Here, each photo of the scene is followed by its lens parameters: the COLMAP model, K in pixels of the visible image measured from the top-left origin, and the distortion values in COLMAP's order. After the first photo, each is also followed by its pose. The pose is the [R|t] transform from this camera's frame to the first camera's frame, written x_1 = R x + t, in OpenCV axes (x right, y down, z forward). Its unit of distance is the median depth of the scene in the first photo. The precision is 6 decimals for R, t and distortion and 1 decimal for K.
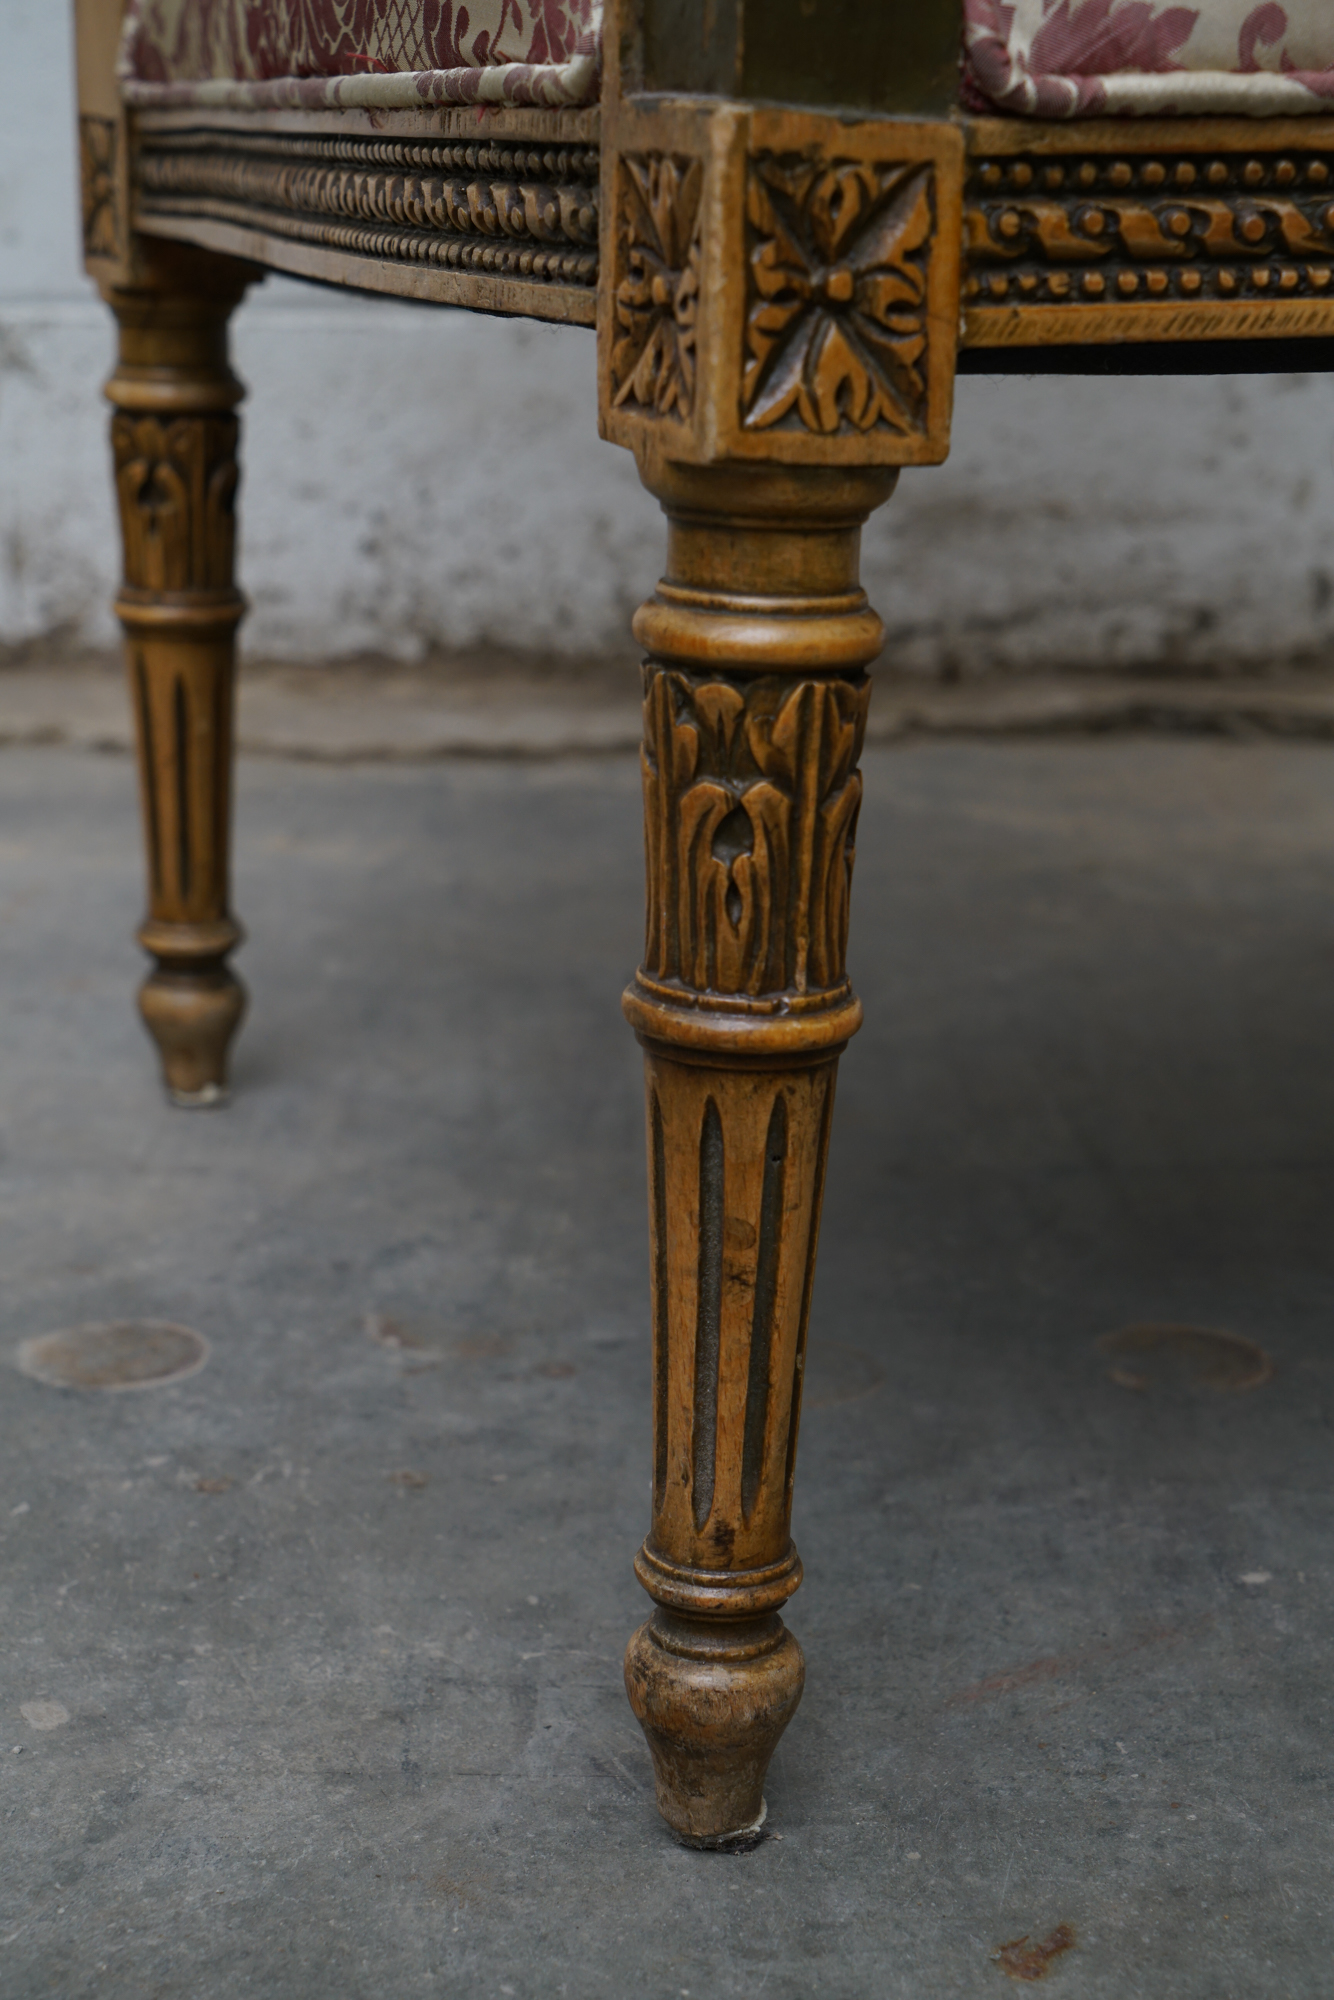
lens RADIAL K [[3253.7, 0, 667.0], [0, 3253.7, 1000.0], [0, 0, 1]] dist [-0.027442, 0.044792]
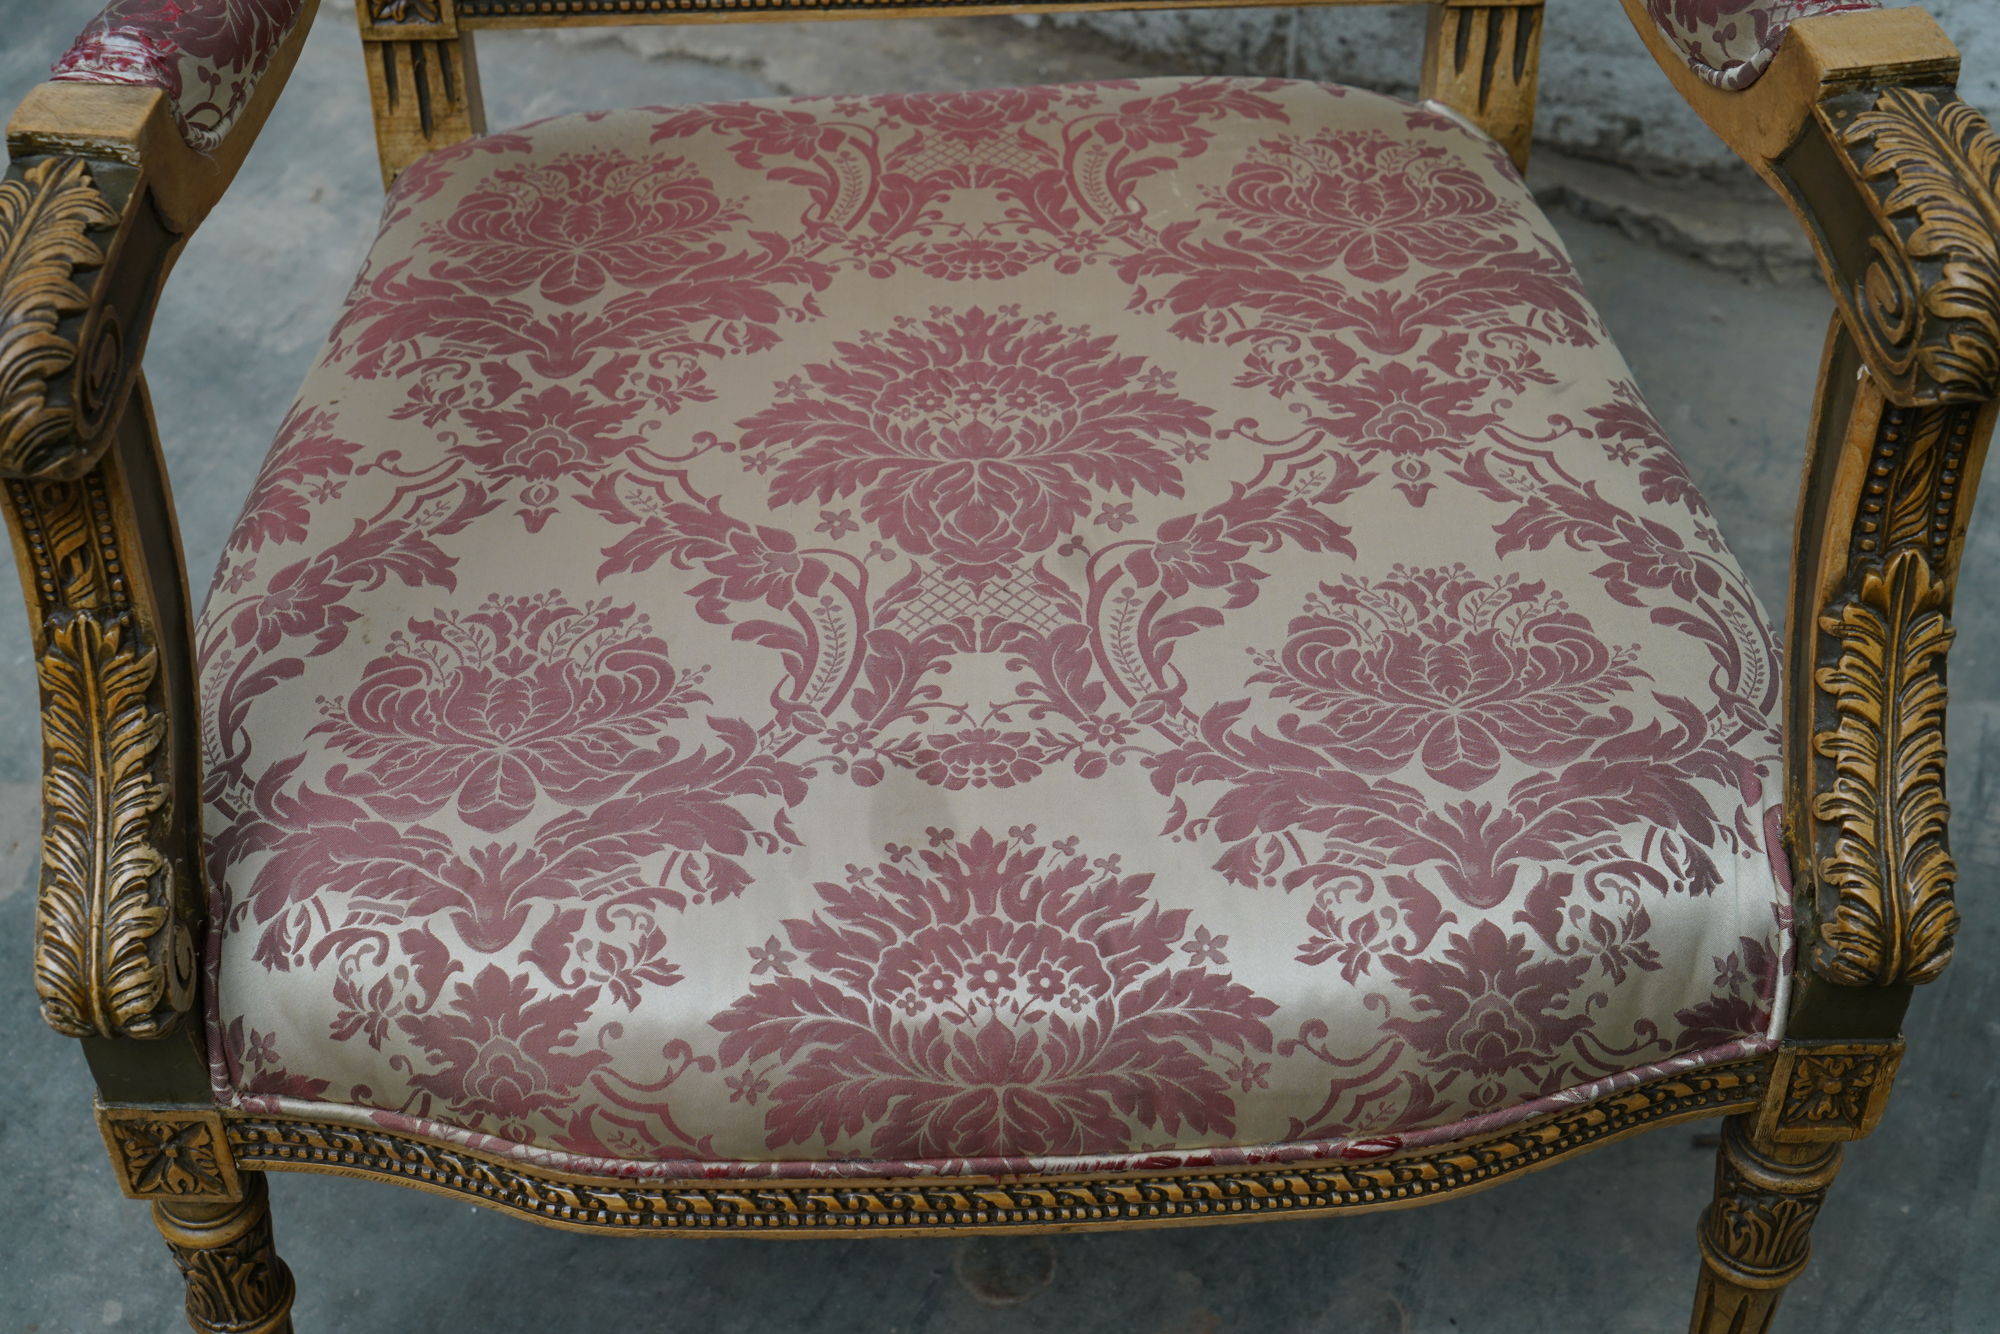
lens RADIAL K [[2925.4, 0, 1032.0], [0, 2925.4, 668.2], [0, 0, 1]] dist [-0.035060, 0.044057]
pose [[0.915997, 0.273054, -0.293923, 1.034044], [-0.089607, 0.853378, 0.513533, -1.501979], [0.391050, -0.444057, 0.806160, -0.216134]]
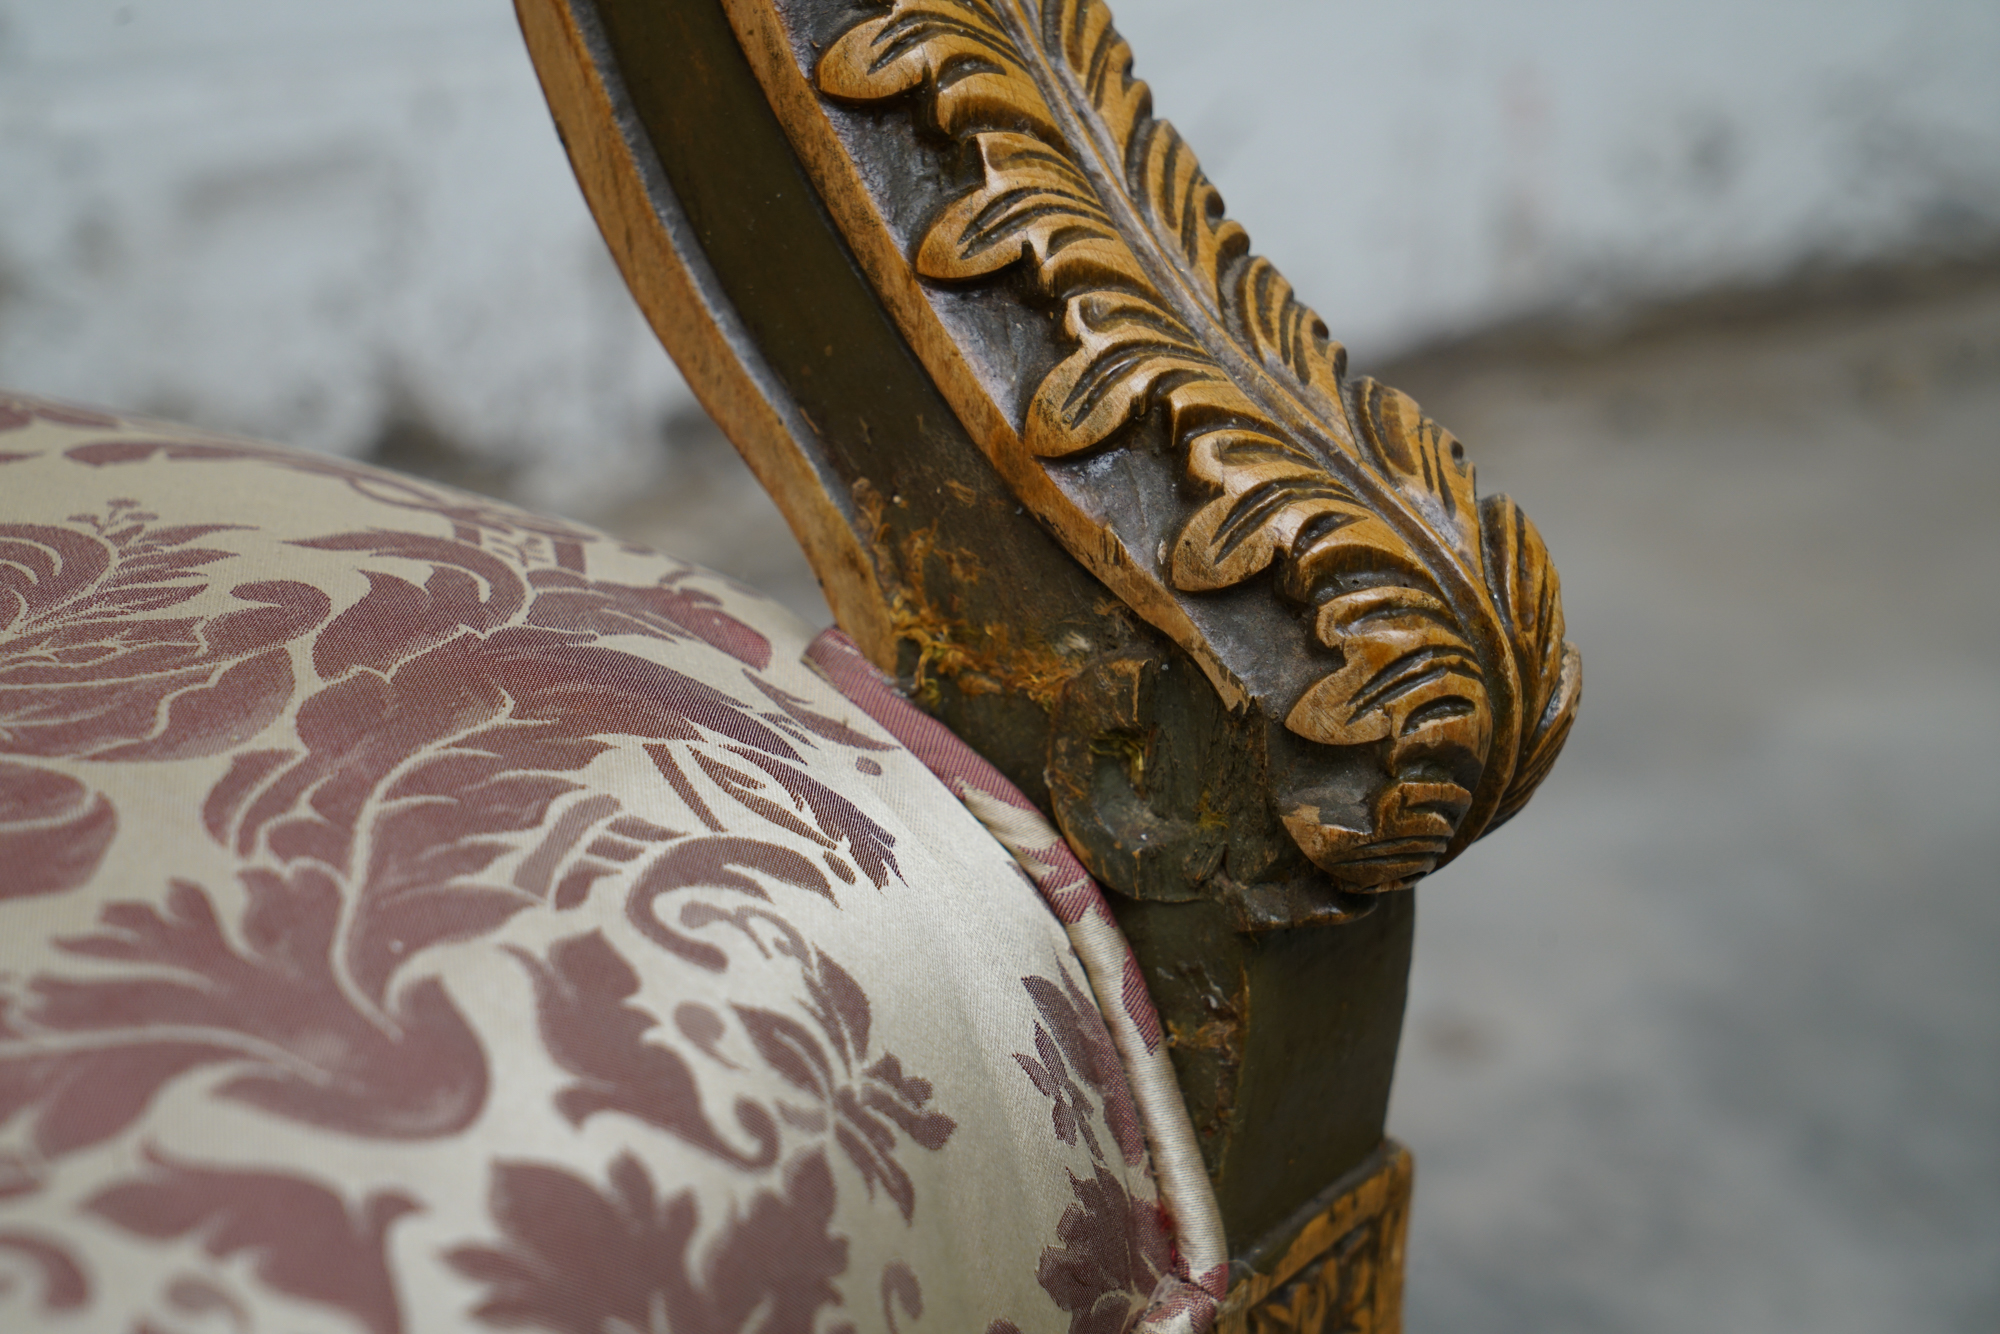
lens RADIAL K [[4061.5, 0, 1000.0], [0, 4061.5, 667.0], [0, 0, 1]] dist [-0.017498, -0.101059]
pose [[0.870994, -0.188212, 0.453813, 0.601617], [0.113619, 0.975835, 0.186647, -0.654743], [-0.477975, -0.111007, 0.871331, 0.698431]]
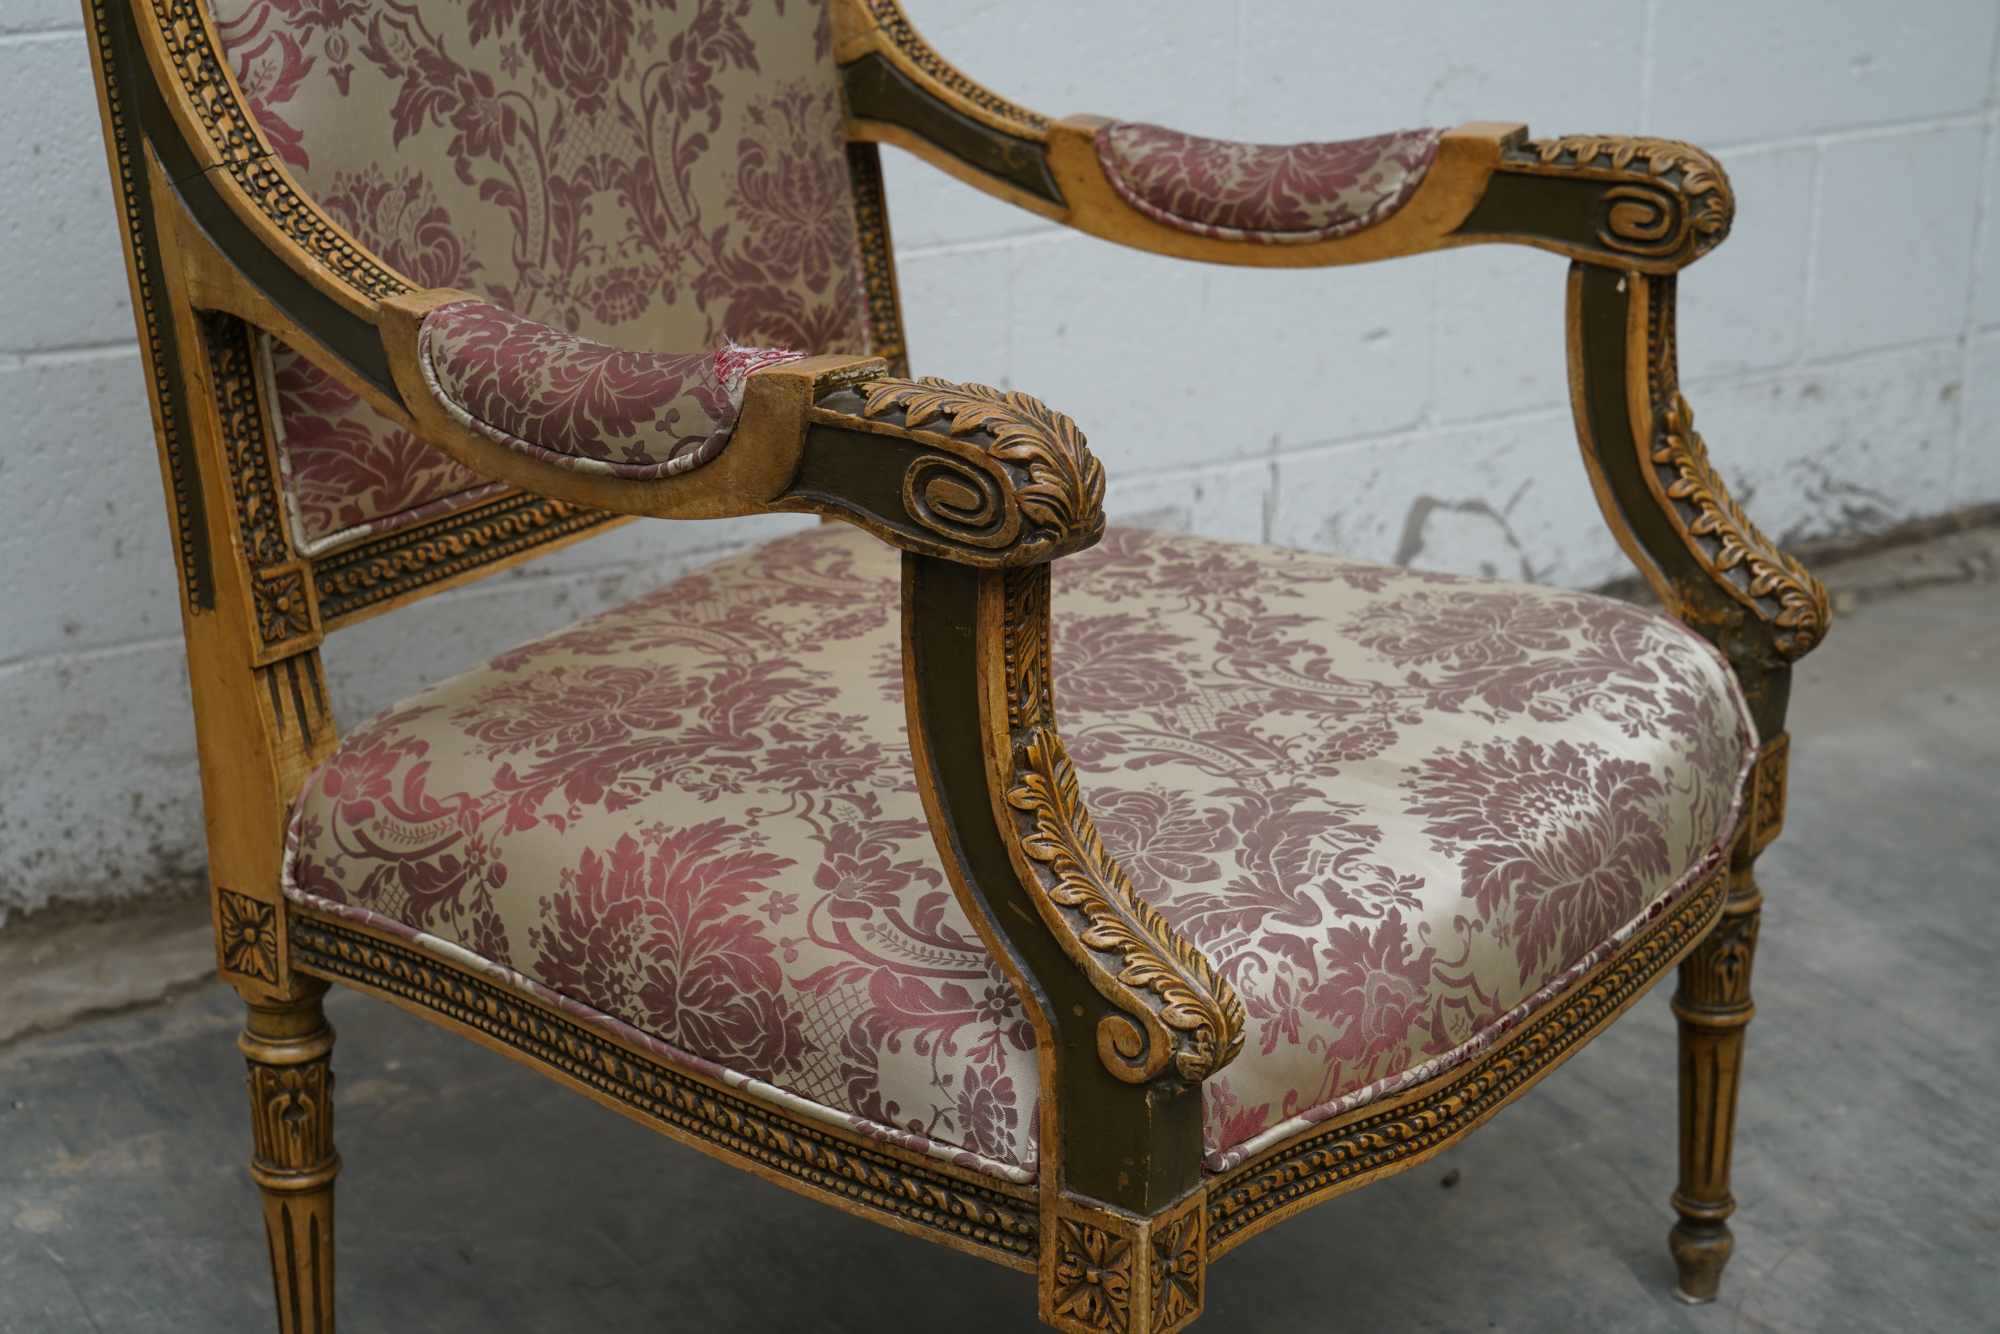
lens RADIAL K [[3408.3, 0, 998.3], [0, 3408.3, 766.3], [0, 0, 1]] dist [-0.002959, 0.014445]
pose [[0.861423, -0.189248, 0.471312, -1.097615], [0.144555, 0.980962, 0.129684, -0.871561], [-0.486882, -0.043583, 0.872380, -1.025669]]
